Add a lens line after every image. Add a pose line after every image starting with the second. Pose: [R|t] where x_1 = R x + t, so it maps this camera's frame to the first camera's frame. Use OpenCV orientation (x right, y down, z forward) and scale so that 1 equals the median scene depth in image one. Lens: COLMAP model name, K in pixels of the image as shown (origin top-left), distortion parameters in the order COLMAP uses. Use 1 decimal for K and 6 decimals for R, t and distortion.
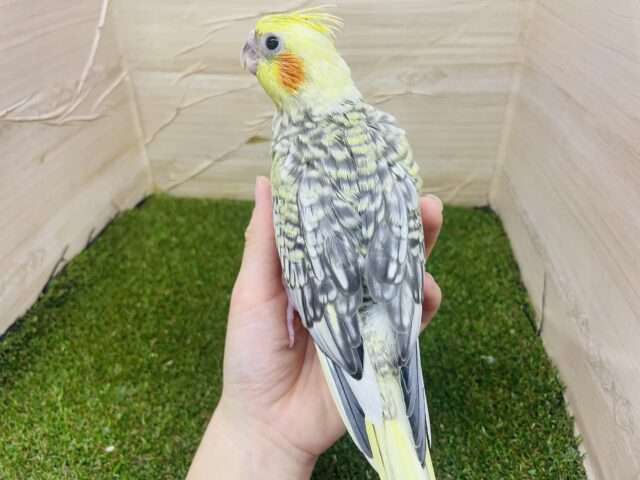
lens RADIAL K [[496.7, 0, 310.4], [0, 496.7, 239.6], [0, 0, 1]] dist [0.034687, -0.110094]
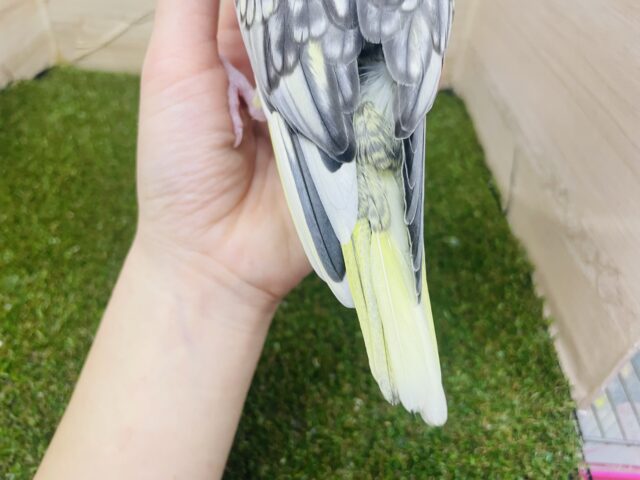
lens RADIAL K [[488.7, 0, 320.0], [0, 488.7, 240.0], [0, 0, 1]] dist [0.034785, -0.102053]
pose [[0.985687, 0.024246, 0.166836, -0.021866], [-0.042501, 0.993379, 0.106733, 0.145035], [-0.163143, -0.112296, 0.980191, 0.160895]]
